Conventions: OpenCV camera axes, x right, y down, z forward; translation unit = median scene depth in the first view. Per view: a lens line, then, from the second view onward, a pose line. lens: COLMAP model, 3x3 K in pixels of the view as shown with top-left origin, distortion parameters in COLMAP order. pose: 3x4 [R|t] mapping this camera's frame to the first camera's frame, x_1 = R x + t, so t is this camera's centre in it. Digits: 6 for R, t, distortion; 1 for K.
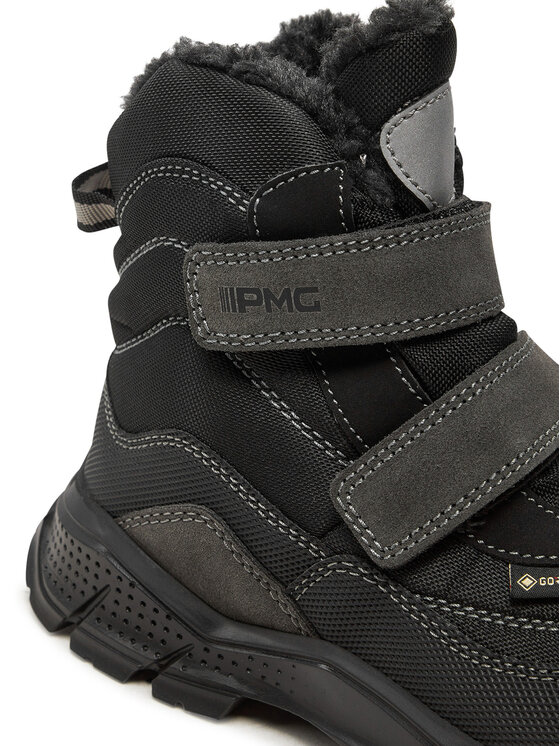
lens RADIAL K [[1761.6, 0, 280.0], [0, 1761.6, 373.0], [0, 0, 1]] dist [-0.054931, -0.990265]
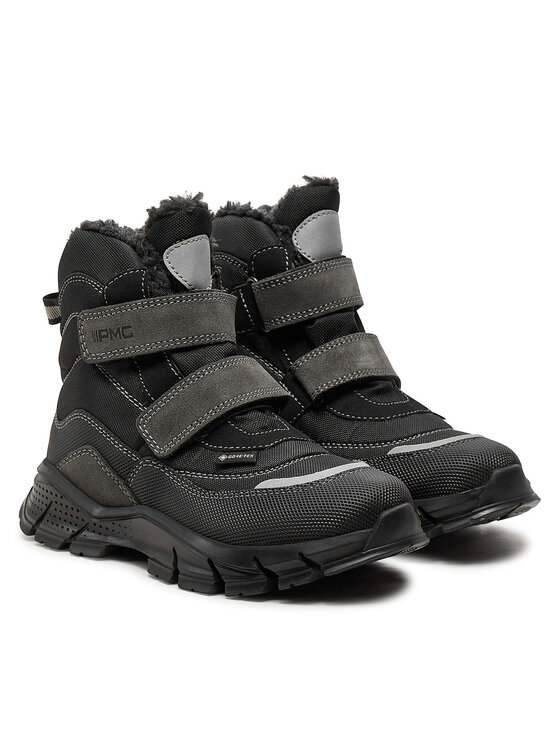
lens RADIAL K [[2925.2, 0, 280.0], [0, 2925.2, 373.0], [0, 0, 1]] dist [-2.595615, 1.466206]
pose [[0.984416, -0.024301, -0.174167, 0.788993], [-0.015896, 0.974055, -0.225754, 0.777289], [0.175134, 0.225005, 0.958489, -2.255243]]
